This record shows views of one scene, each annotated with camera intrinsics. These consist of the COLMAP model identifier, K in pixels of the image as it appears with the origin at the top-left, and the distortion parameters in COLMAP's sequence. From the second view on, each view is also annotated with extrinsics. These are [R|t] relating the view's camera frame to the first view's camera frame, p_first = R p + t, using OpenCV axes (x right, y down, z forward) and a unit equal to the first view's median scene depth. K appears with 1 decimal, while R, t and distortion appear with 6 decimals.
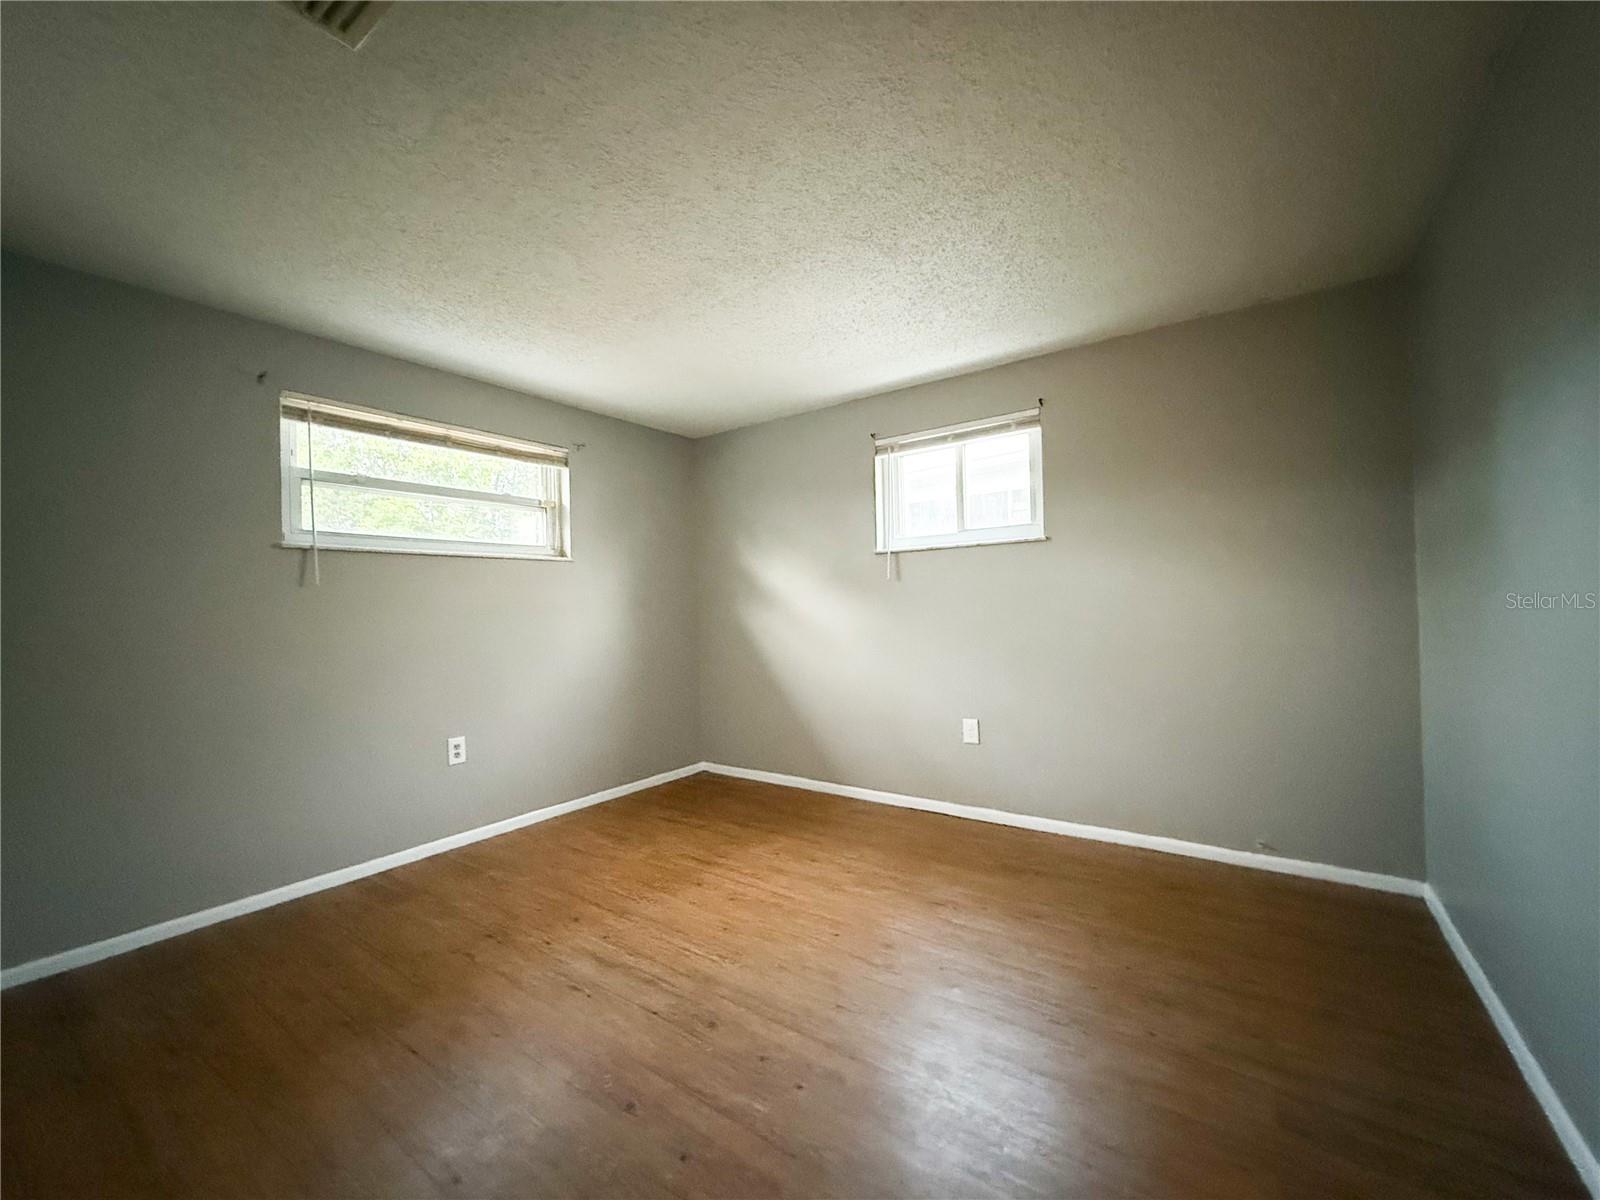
lens RADIAL K [[638.7, 0, 801.9], [0, 638.7, 605.0], [0, 0, 1]] dist [0.002377, 0.000105]
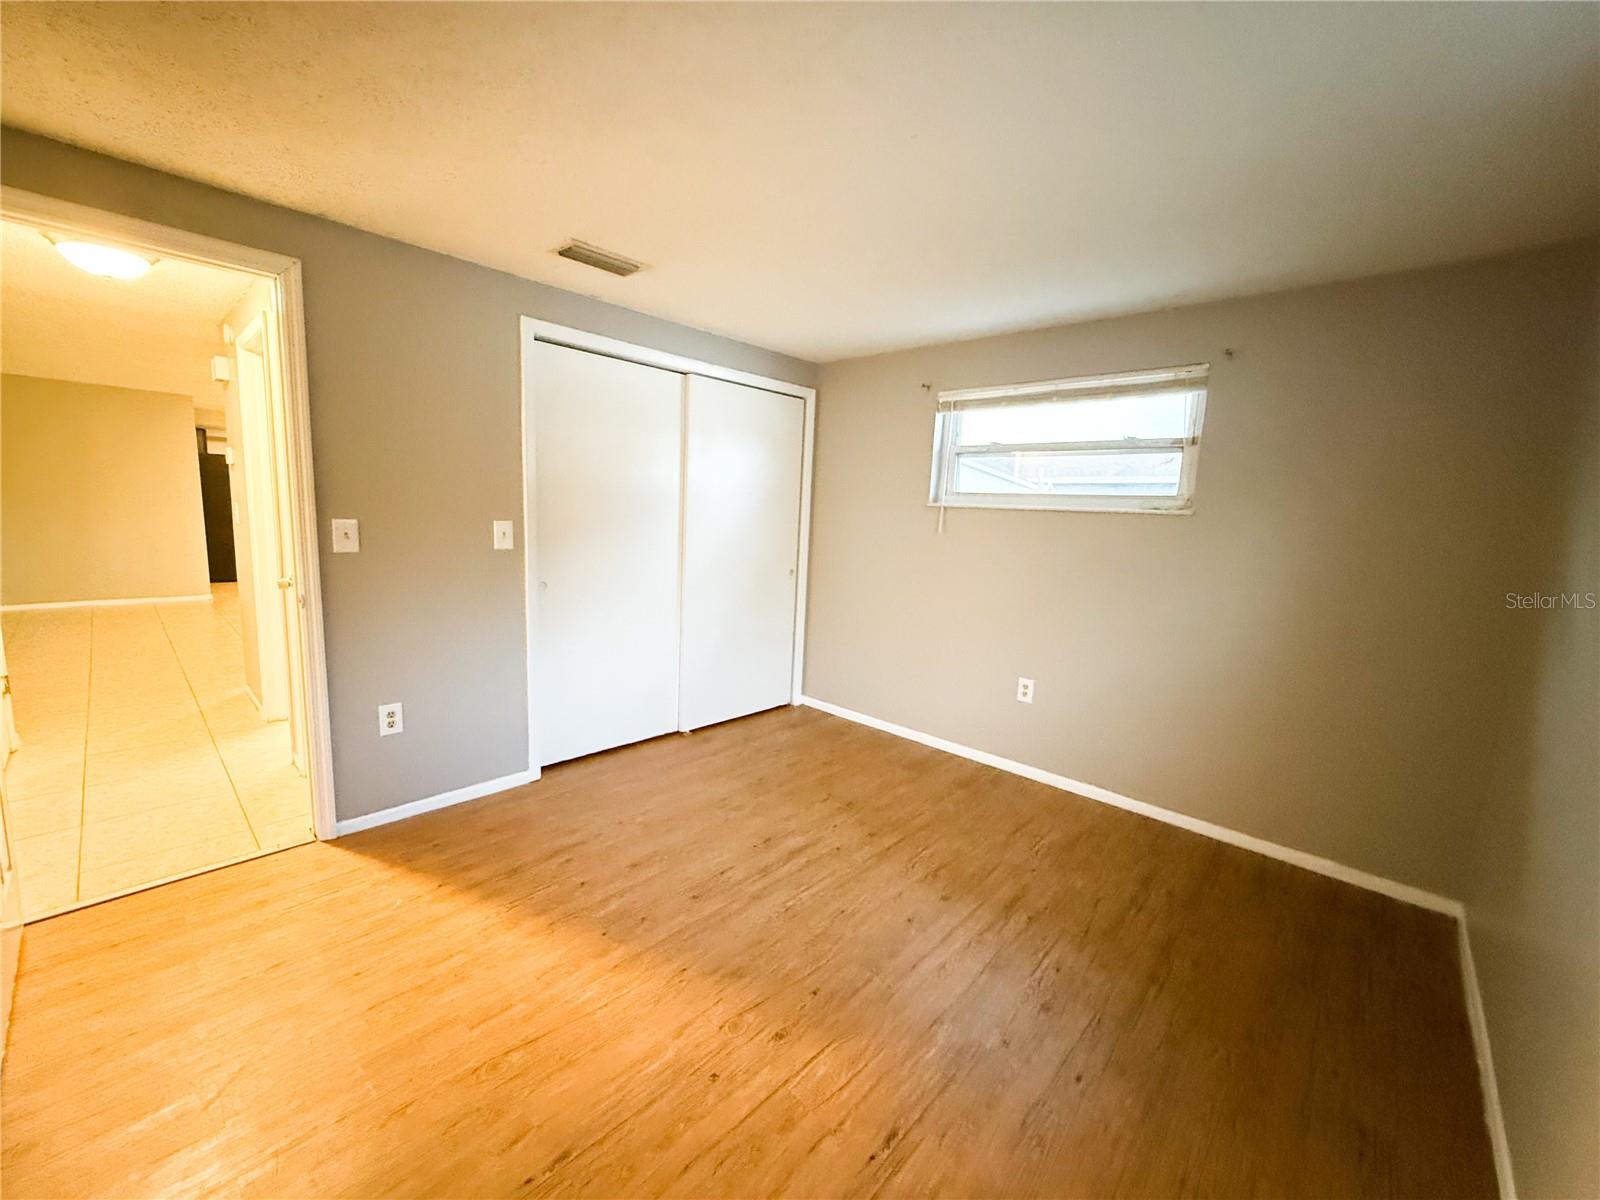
lens RADIAL K [[638.7, 0, 799.7], [0, 638.7, 606.6], [0, 0, 1]] dist [0.002377, 0.000105]
pose [[-0.125317, 0.171476, -0.977186, 0.581739], [-0.045641, 0.982911, 0.178334, -0.096095], [0.991066, 0.066948, -0.115349, 0.769202]]
